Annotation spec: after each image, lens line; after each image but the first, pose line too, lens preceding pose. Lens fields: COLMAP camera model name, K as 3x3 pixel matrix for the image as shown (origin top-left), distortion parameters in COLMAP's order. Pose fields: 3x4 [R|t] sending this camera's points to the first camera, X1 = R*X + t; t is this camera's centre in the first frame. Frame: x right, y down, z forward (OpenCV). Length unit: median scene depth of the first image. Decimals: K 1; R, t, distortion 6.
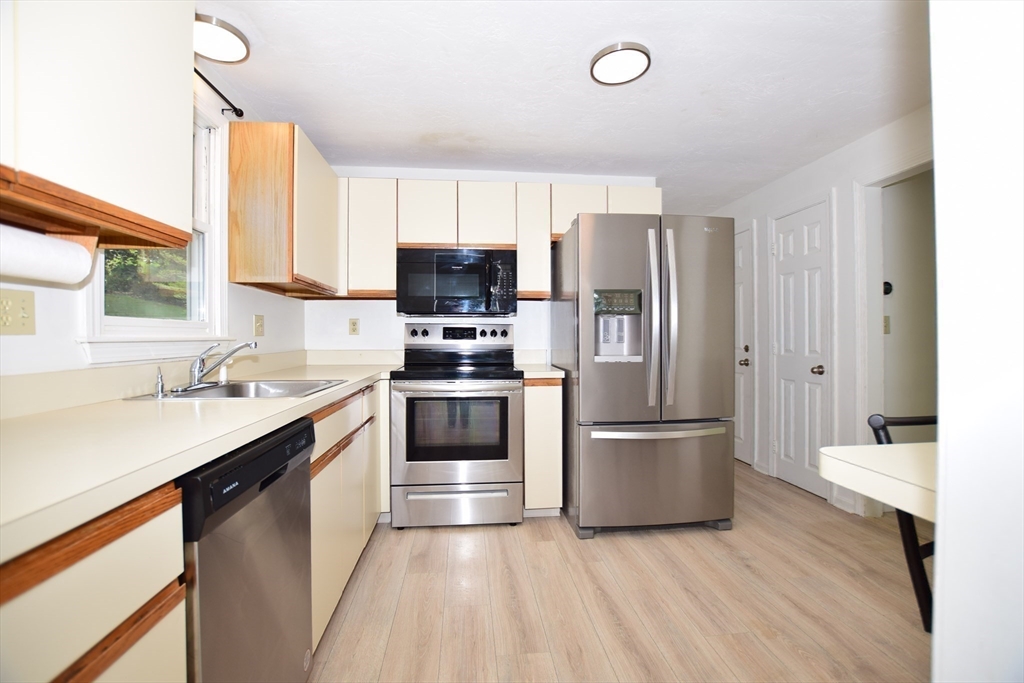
lens RADIAL K [[452.7, 0, 513.5], [0, 452.7, 338.7], [0, 0, 1]] dist [-0.028583, 0.000627]
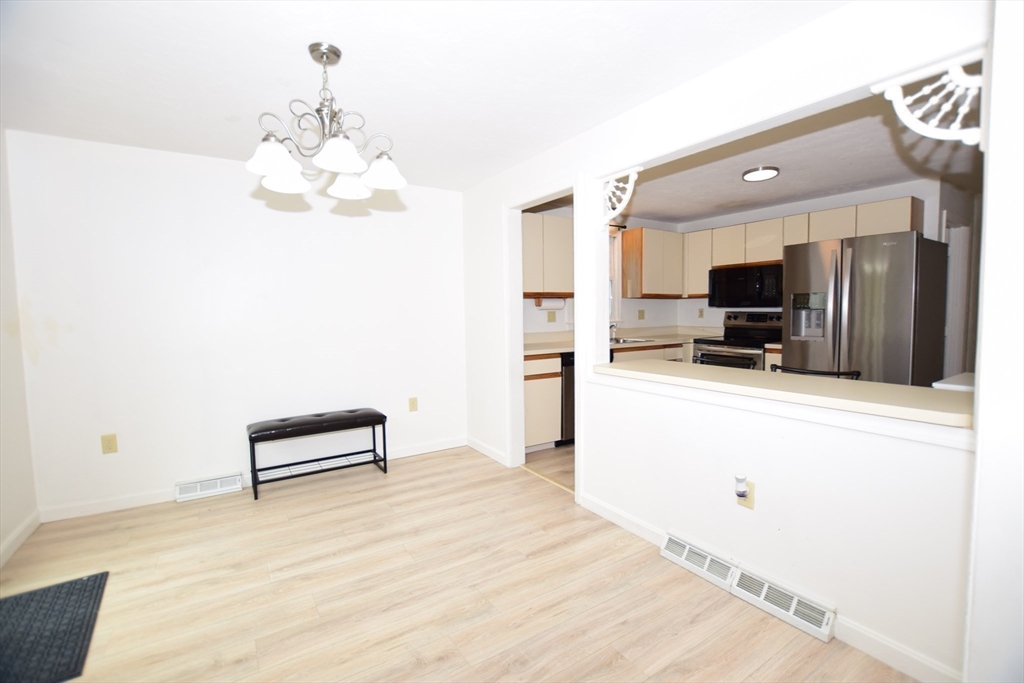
lens RADIAL K [[452.7, 0, 513.5], [0, 452.7, 338.7], [0, 0, 1]] dist [-0.028583, 0.000627]
pose [[0.458116, 0.053309, -0.887292, 1.017517], [0.005741, 0.998002, 0.062924, -0.050596], [0.888874, -0.033920, 0.456895, -0.523412]]
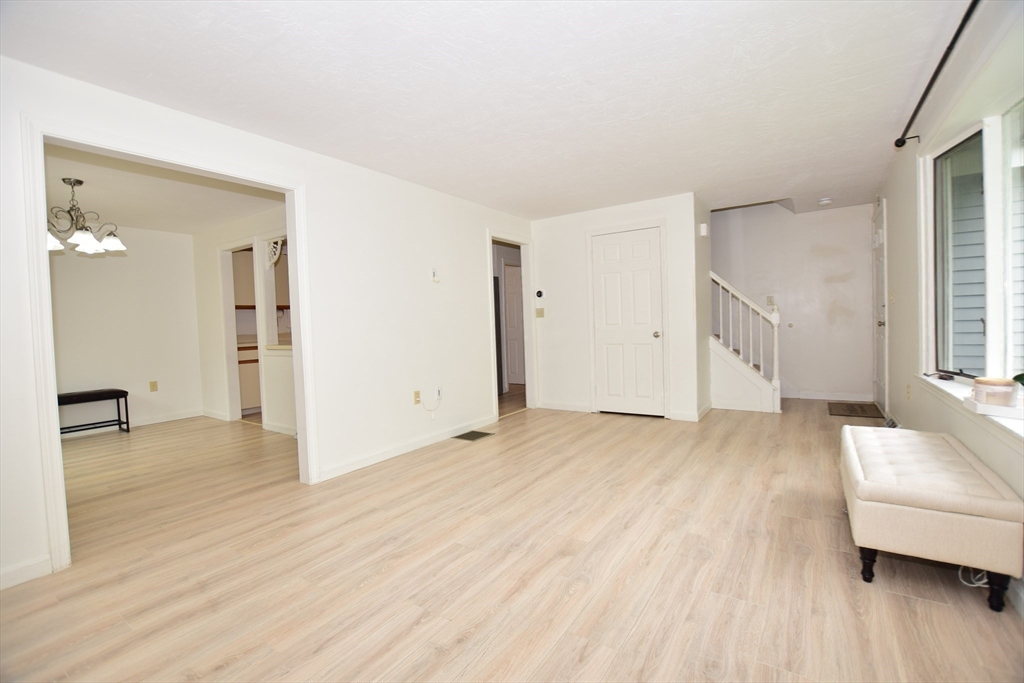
lens RADIAL K [[452.7, 0, 513.5], [0, 452.7, 338.7], [0, 0, 1]] dist [-0.028583, 0.000627]
pose [[0.766566, 0.000739, -0.642165, 2.085362], [0.027750, 0.999027, 0.034276, 0.012322], [0.641566, -0.044095, 0.765800, -0.630130]]
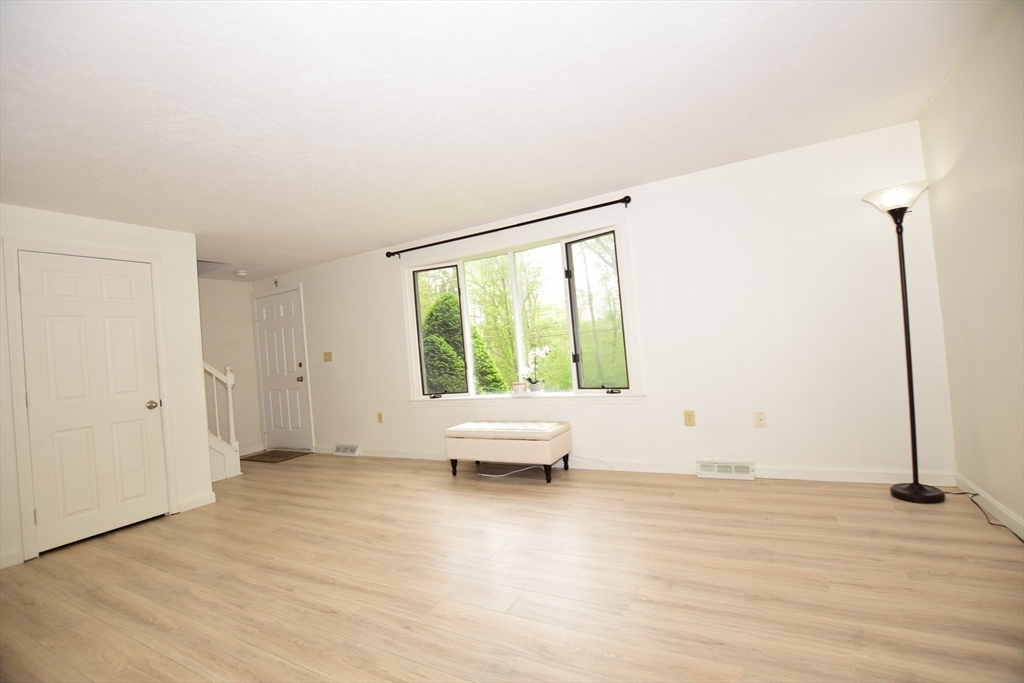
lens RADIAL K [[449.3, 0, 514.2], [0, 449.3, 338.6], [0, 0, 1]] dist [-0.027435, 0.000164]
pose [[0.567828, -0.025388, 0.822756, 0.930160], [0.087116, 0.995764, -0.029398, 0.010422], [-0.818524, 0.088368, 0.567634, -0.522650]]
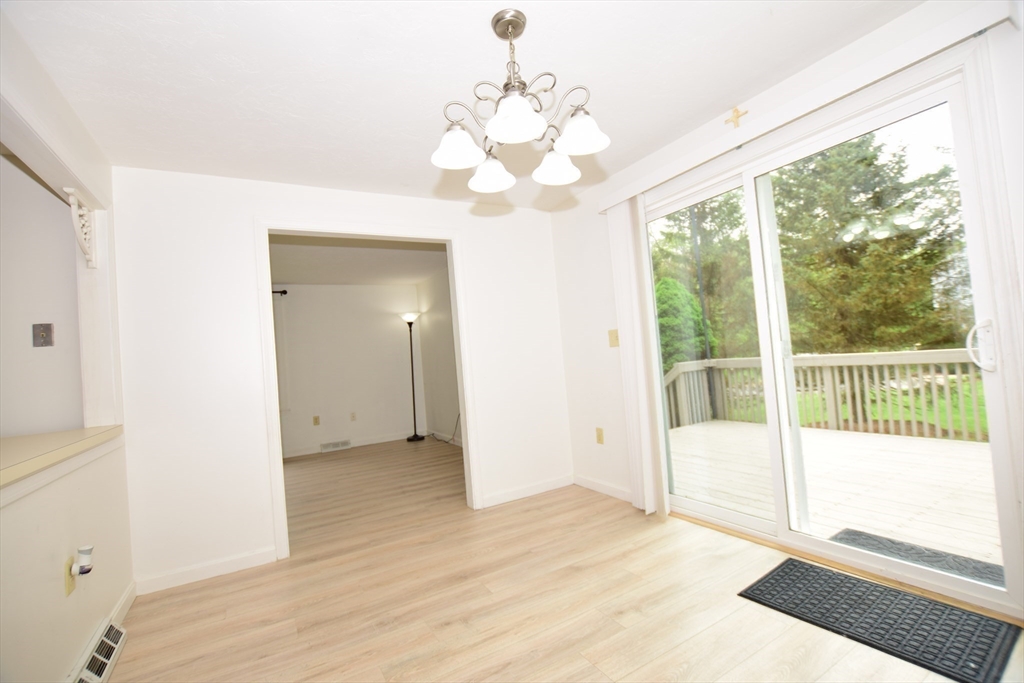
lens RADIAL K [[449.3, 0, 514.2], [0, 449.3, 338.6], [0, 0, 1]] dist [-0.027435, 0.000164]
pose [[-0.408792, 0.071139, 0.909851, -0.243125], [0.086073, 0.995519, -0.039164, 0.004773], [-0.908560, 0.062304, -0.413083, -0.186924]]
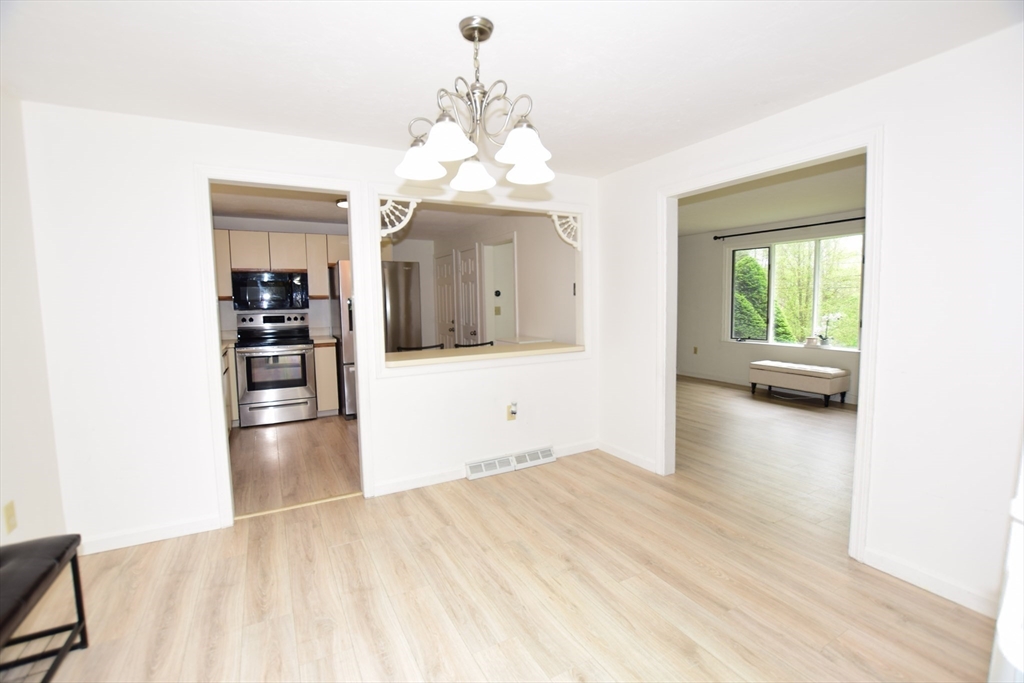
lens RADIAL K [[452.7, 0, 513.5], [0, 452.7, 338.7], [0, 0, 1]] dist [-0.028583, 0.000627]
pose [[0.921283, -0.044881, 0.386295, 0.065409], [0.015716, 0.996804, 0.078330, -0.067180], [-0.388576, -0.066093, 0.919043, -1.058654]]
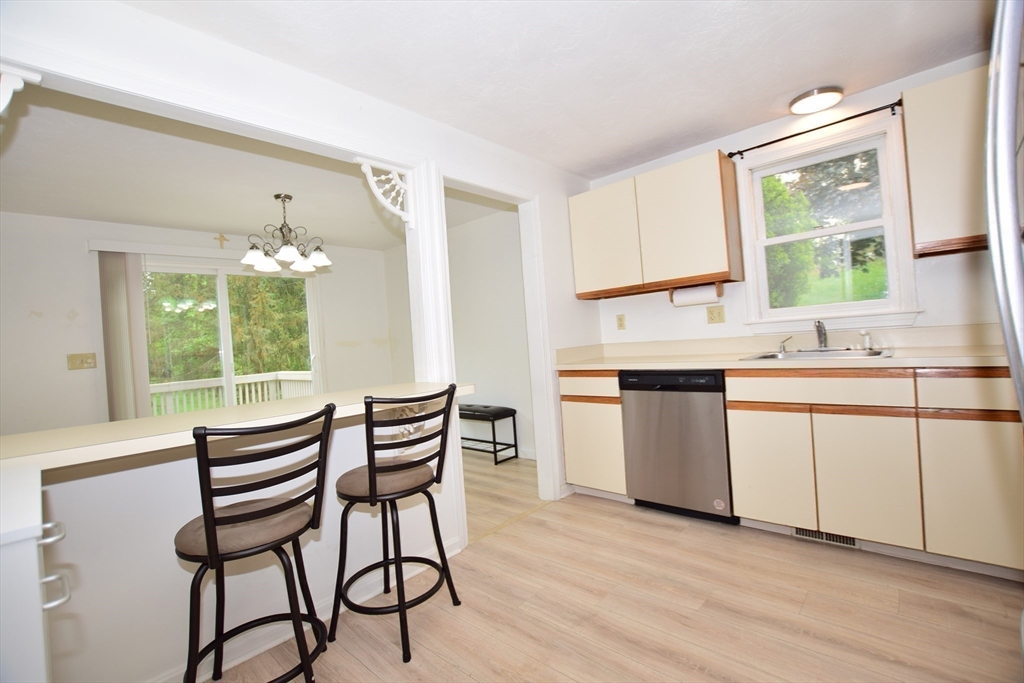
lens RADIAL K [[449.6, 0, 512.0], [0, 449.6, 341.5], [0, 0, 1]] dist [-0.025019, 0.000563]
pose [[-0.745806, 0.058147, -0.663621, 0.643964], [0.069292, 0.997551, 0.009533, -0.003555], [0.662550, -0.038874, -0.748008, 0.891677]]
